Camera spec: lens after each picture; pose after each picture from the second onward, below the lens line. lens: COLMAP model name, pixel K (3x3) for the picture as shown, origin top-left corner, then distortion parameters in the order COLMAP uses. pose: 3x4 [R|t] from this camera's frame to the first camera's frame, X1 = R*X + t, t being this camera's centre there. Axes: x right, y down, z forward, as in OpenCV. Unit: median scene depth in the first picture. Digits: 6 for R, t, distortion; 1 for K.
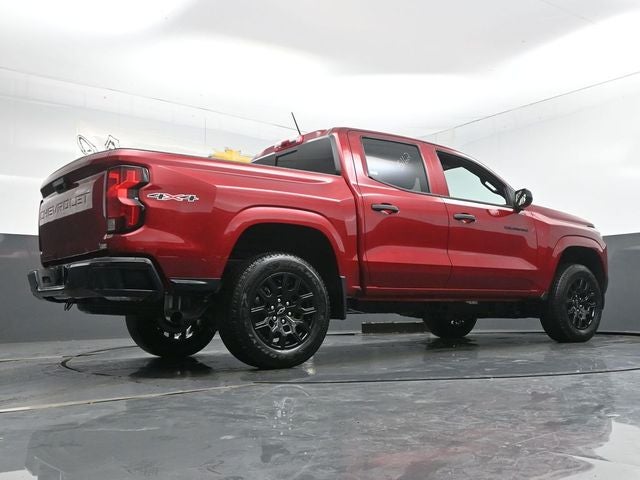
lens RADIAL K [[684.2, 0, 356.7], [0, 684.2, 239.6], [0, 0, 1]] dist [0.010800, -0.000934]
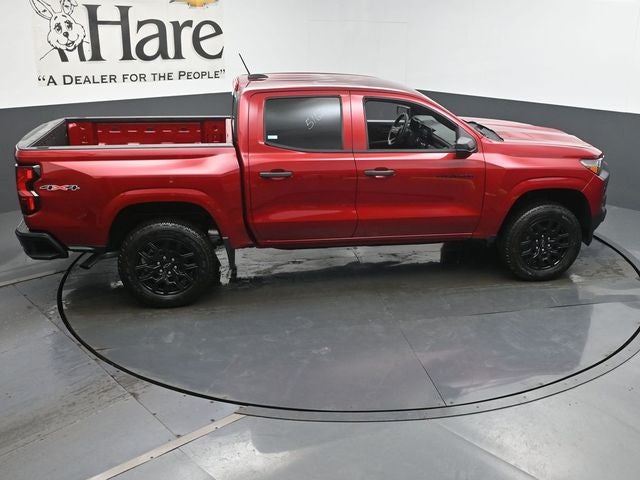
lens RADIAL K [[684.2, 0, 356.7], [0, 684.2, 239.6], [0, 0, 1]] dist [0.010800, -0.000934]
pose [[0.890503, 0.174210, -0.420304, 0.690468], [0.010762, 0.915467, 0.402249, -0.423431], [0.454850, -0.362727, 0.813351, 0.140811]]
